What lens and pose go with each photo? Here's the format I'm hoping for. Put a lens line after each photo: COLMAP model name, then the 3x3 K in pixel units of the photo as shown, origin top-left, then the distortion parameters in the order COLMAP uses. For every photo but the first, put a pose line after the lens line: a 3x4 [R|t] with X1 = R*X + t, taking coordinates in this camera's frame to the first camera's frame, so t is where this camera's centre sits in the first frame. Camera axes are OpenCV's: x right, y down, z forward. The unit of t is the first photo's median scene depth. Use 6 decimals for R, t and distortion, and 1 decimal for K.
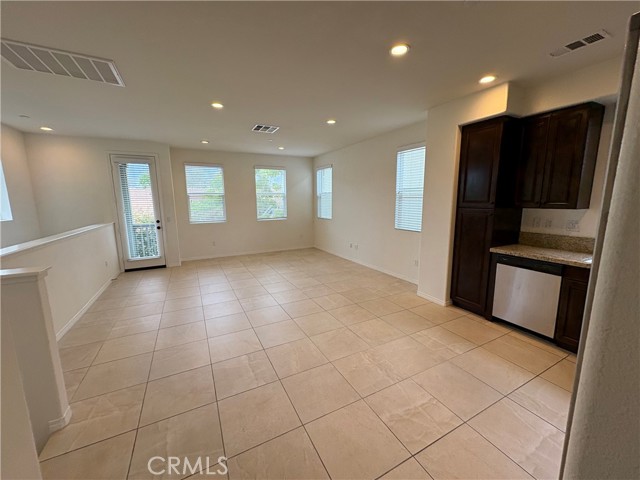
lens RADIAL K [[255.5, 0, 320.6], [0, 255.5, 239.5], [0, 0, 1]] dist [0.001680, 0.000287]
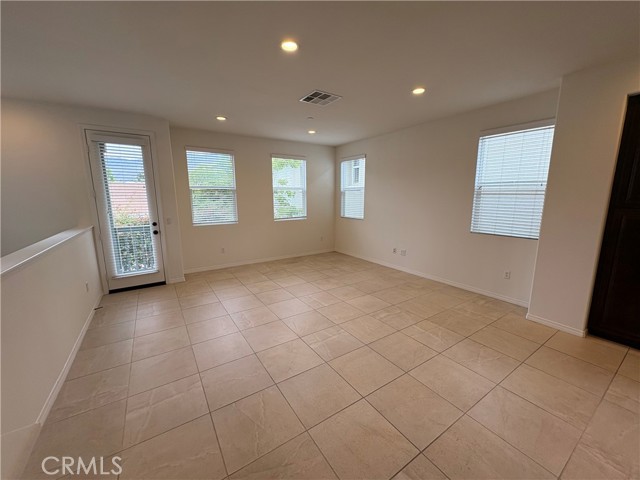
lens RADIAL K [[255.5, 0, 321.1], [0, 255.5, 239.4], [0, 0, 1]] dist [0.001680, 0.000287]
pose [[0.994292, -0.011701, 0.106045, -0.249376], [0.010219, 0.999843, 0.014500, -0.033408], [-0.106198, -0.013333, 0.994256, 0.221150]]
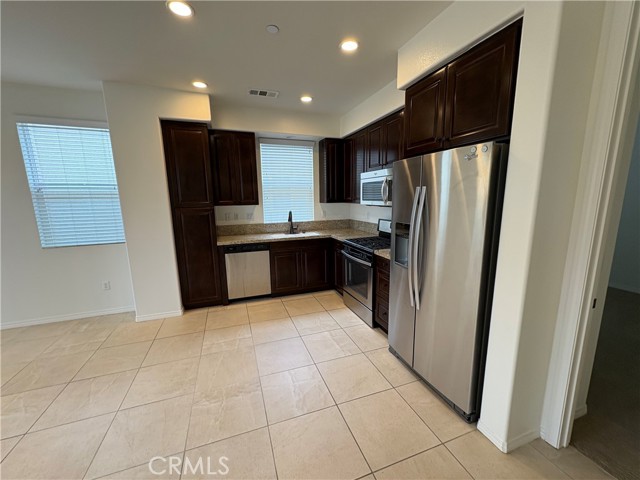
lens RADIAL K [[255.5, 0, 320.9], [0, 255.5, 239.8], [0, 0, 1]] dist [0.001680, 0.000287]
pose [[0.132245, -0.162306, 0.977839, -0.208562], [0.167557, 0.975966, 0.139334, -0.032766], [-0.976952, 0.145418, 0.156262, 0.219934]]
